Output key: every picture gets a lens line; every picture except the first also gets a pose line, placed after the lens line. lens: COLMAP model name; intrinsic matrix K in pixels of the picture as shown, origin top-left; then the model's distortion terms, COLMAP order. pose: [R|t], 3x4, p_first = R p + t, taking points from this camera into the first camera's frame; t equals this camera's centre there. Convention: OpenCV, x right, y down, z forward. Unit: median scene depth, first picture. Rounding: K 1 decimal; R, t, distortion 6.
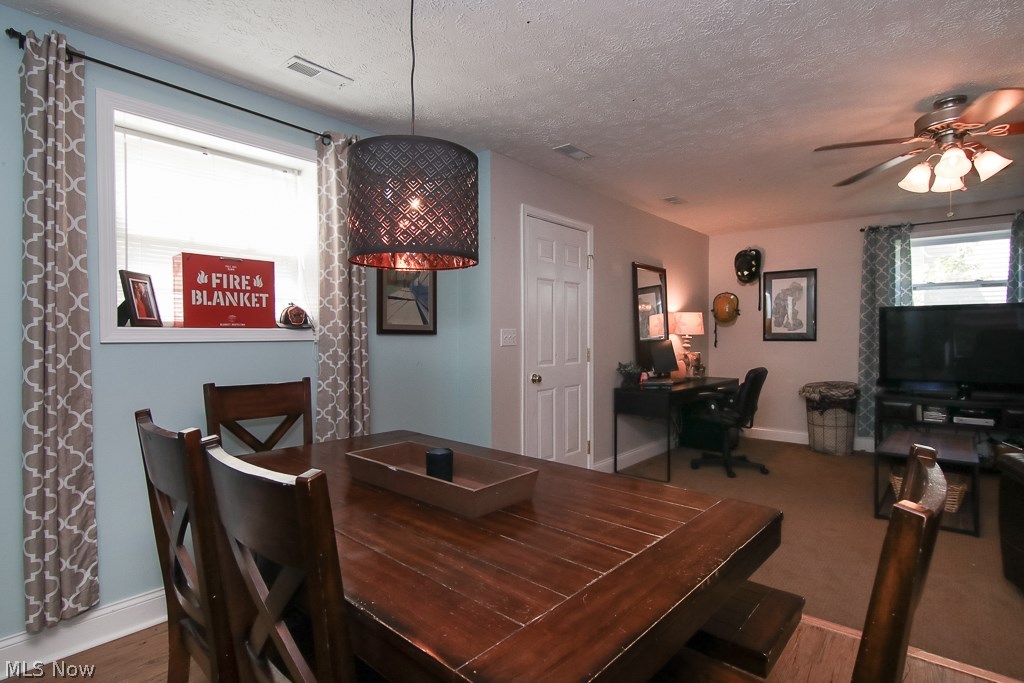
lens RADIAL K [[528.7, 0, 511.1], [0, 528.7, 333.9], [0, 0, 1]] dist [0.012704, -0.001391]
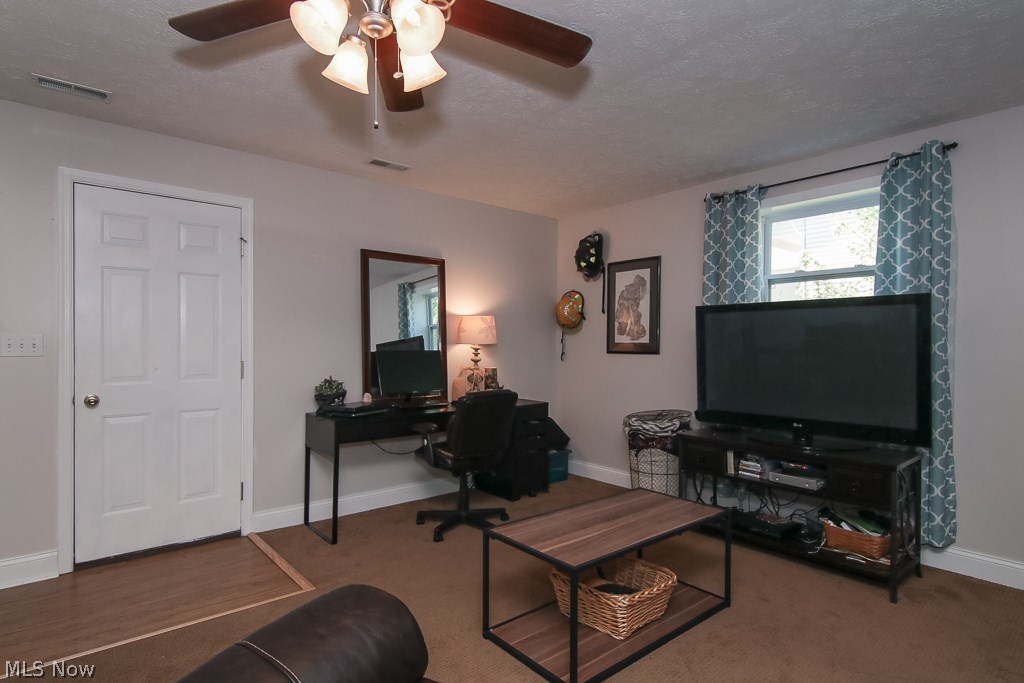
lens RADIAL K [[529.6, 0, 497.3], [0, 529.6, 343.0], [0, 0, 1]] dist [0.002698, -0.000288]
pose [[0.986340, 0.007420, -0.164552, 0.508778], [-0.007799, 0.999968, -0.001662, 0.000785], [0.164535, 0.002923, 0.986367, 0.253398]]
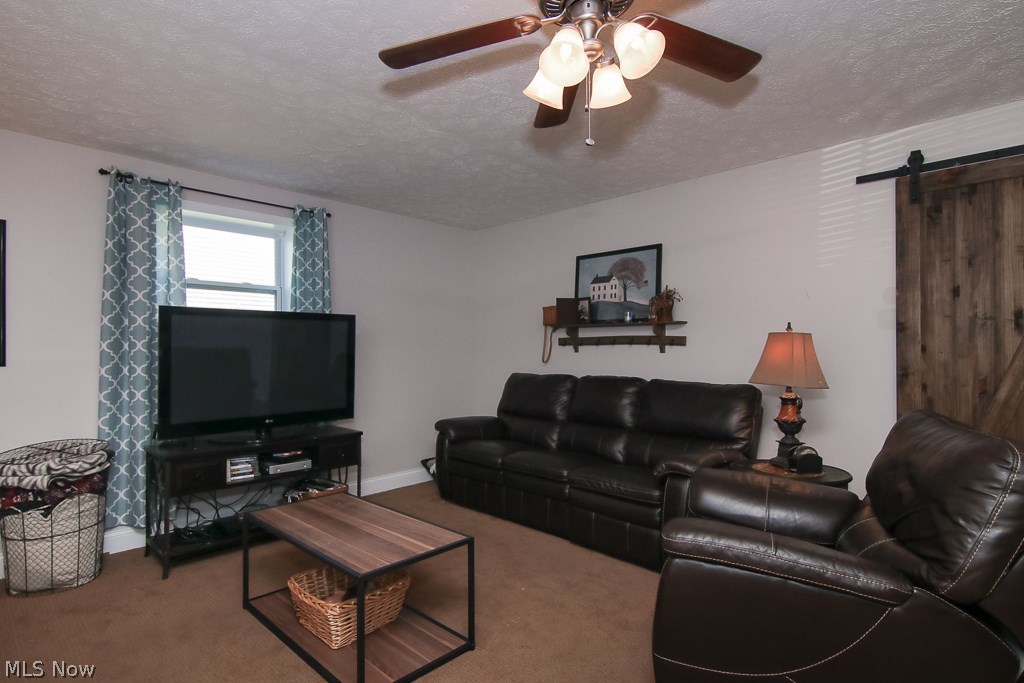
lens RADIAL K [[525.6, 0, 506.0], [0, 525.6, 347.7], [0, 0, 1]] dist [0.004626, -0.000146]
pose [[0.065092, 0.010648, 0.997822, 0.121160], [0.010282, 0.999883, -0.011341, 0.006711], [-0.997826, 0.010997, 0.064975, 0.535653]]
